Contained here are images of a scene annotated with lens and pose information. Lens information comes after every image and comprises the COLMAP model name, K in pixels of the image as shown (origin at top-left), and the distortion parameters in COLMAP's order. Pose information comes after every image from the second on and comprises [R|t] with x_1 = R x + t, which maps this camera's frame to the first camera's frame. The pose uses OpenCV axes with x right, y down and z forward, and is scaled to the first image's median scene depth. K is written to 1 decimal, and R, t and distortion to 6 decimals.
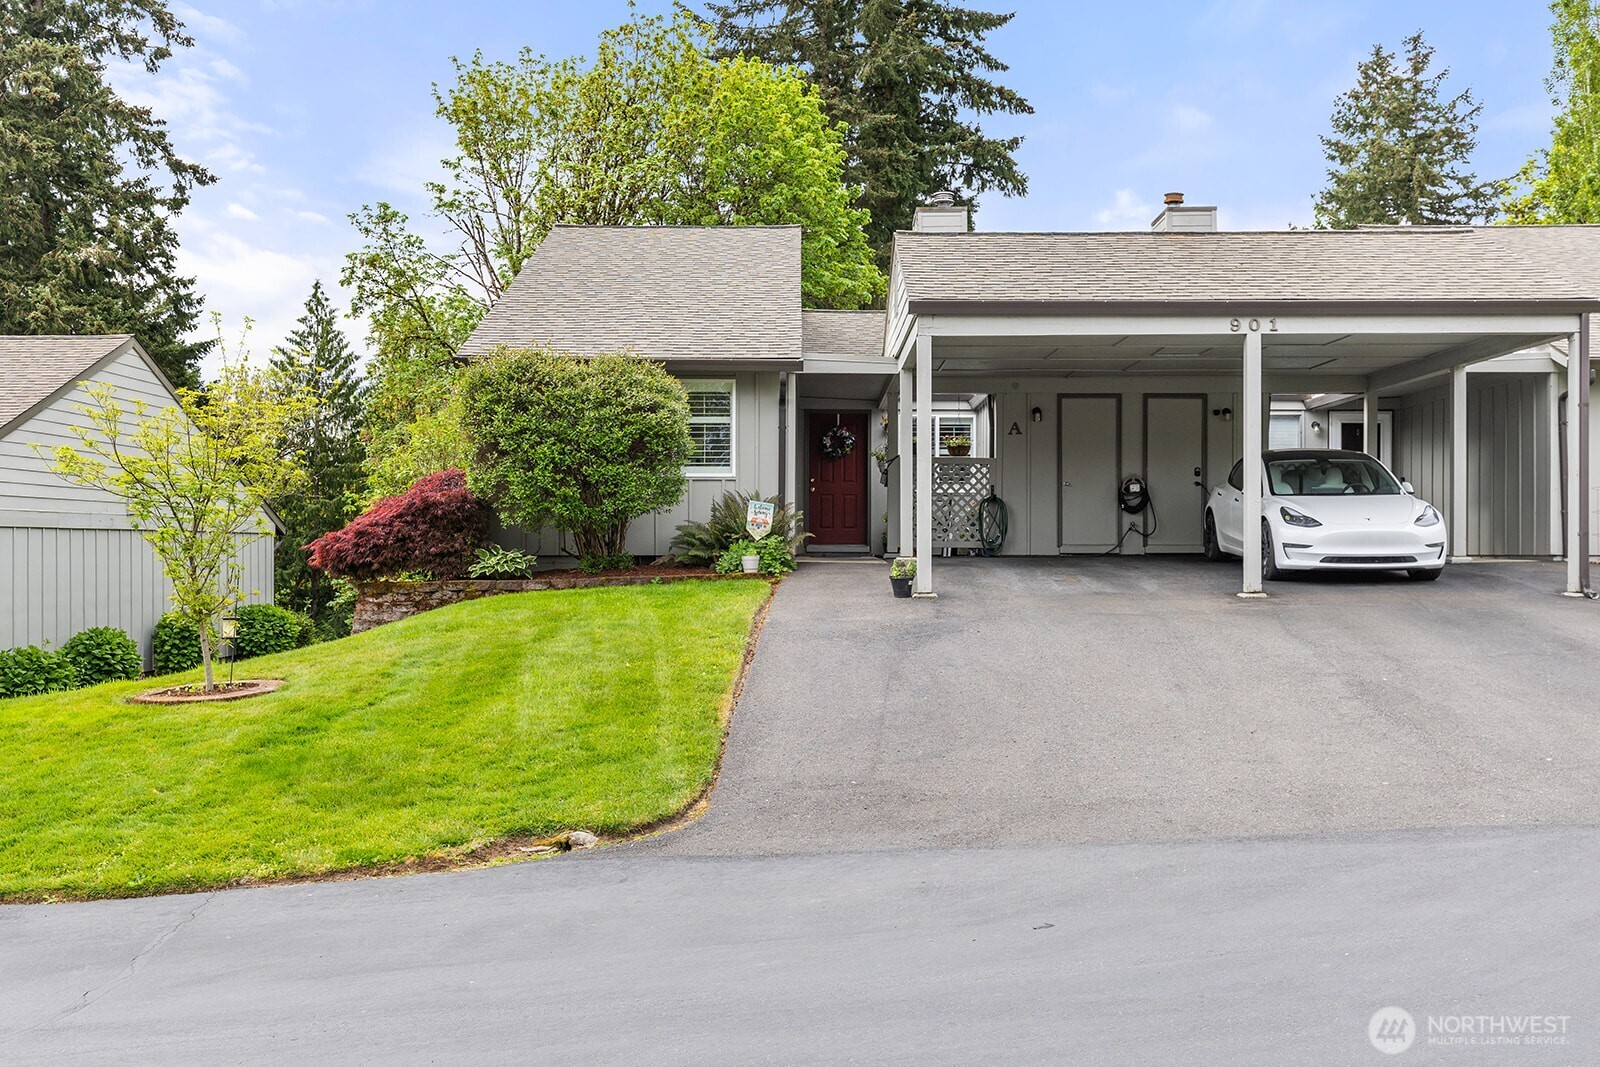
lens RADIAL K [[1597.5, 0, 800.0], [0, 1597.5, 533.5], [0, 0, 1]] dist [-0.000515, -0.000348]
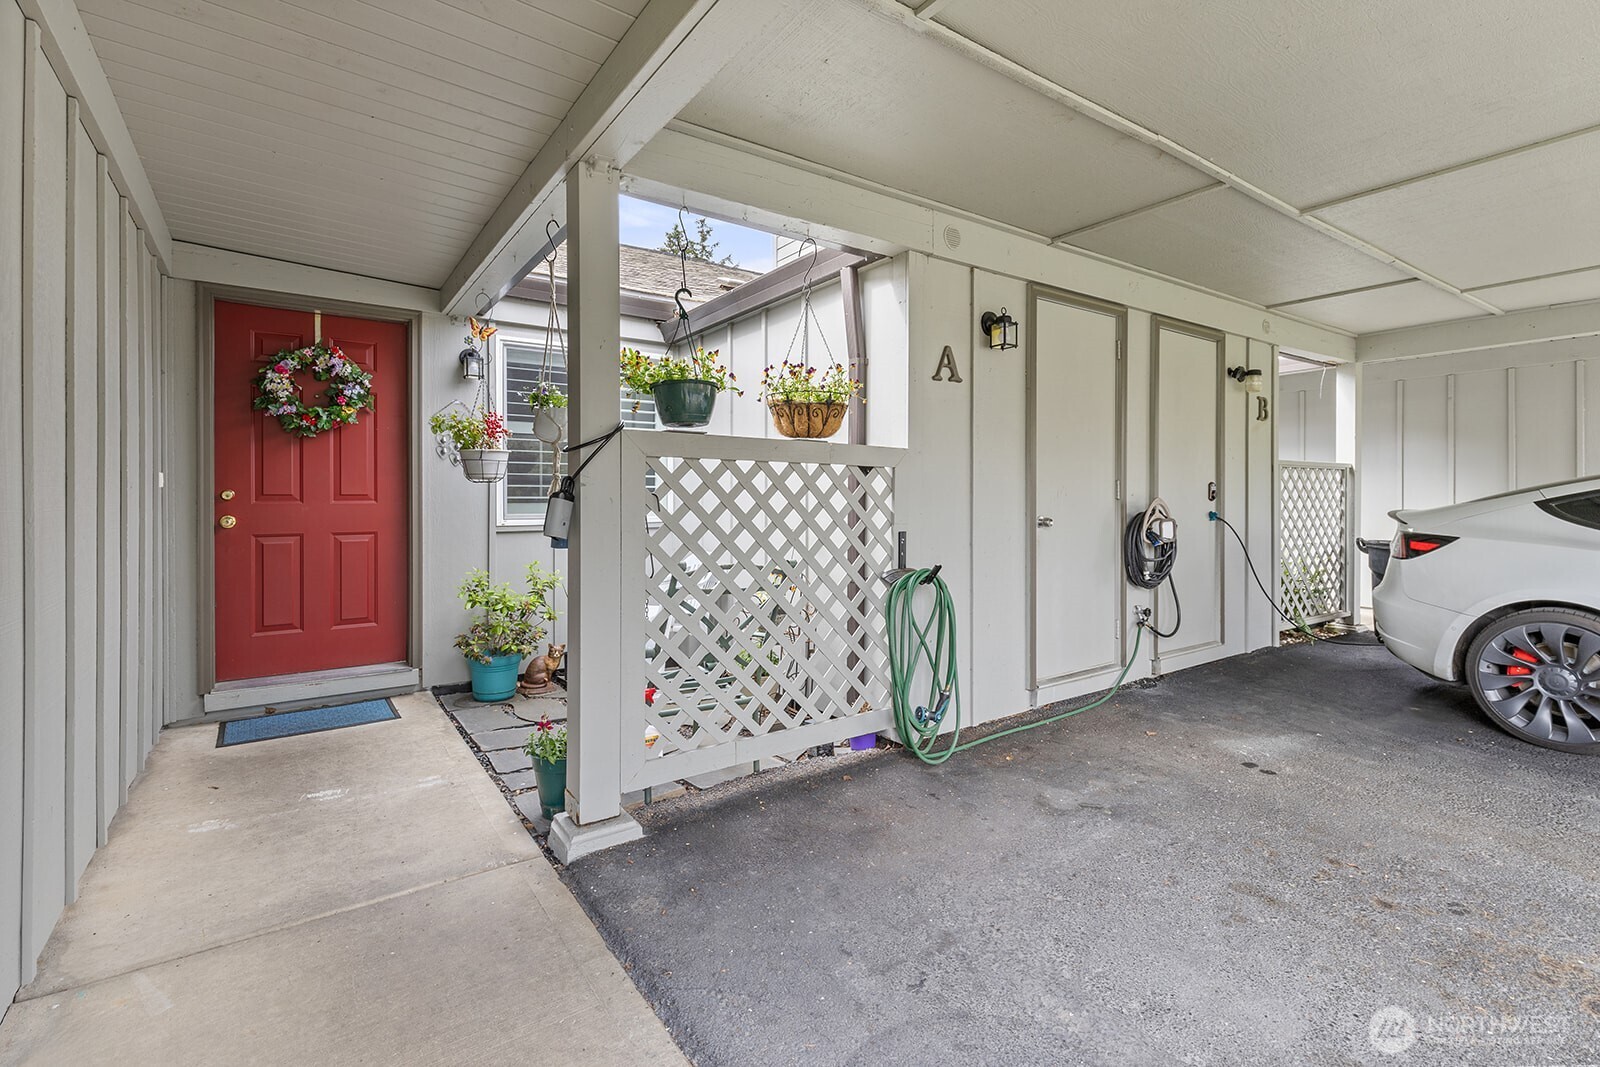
lens RADIAL K [[737.0, 0, 809.3], [0, 737.0, 494.6], [0, 0, 1]] dist [0.003678, 0.000270]
pose [[0.811743, 0.000960, 0.584013, 0.016302], [-0.004208, 0.999982, 0.004205, -0.034470], [-0.583999, -0.005871, 0.811733, 0.804205]]
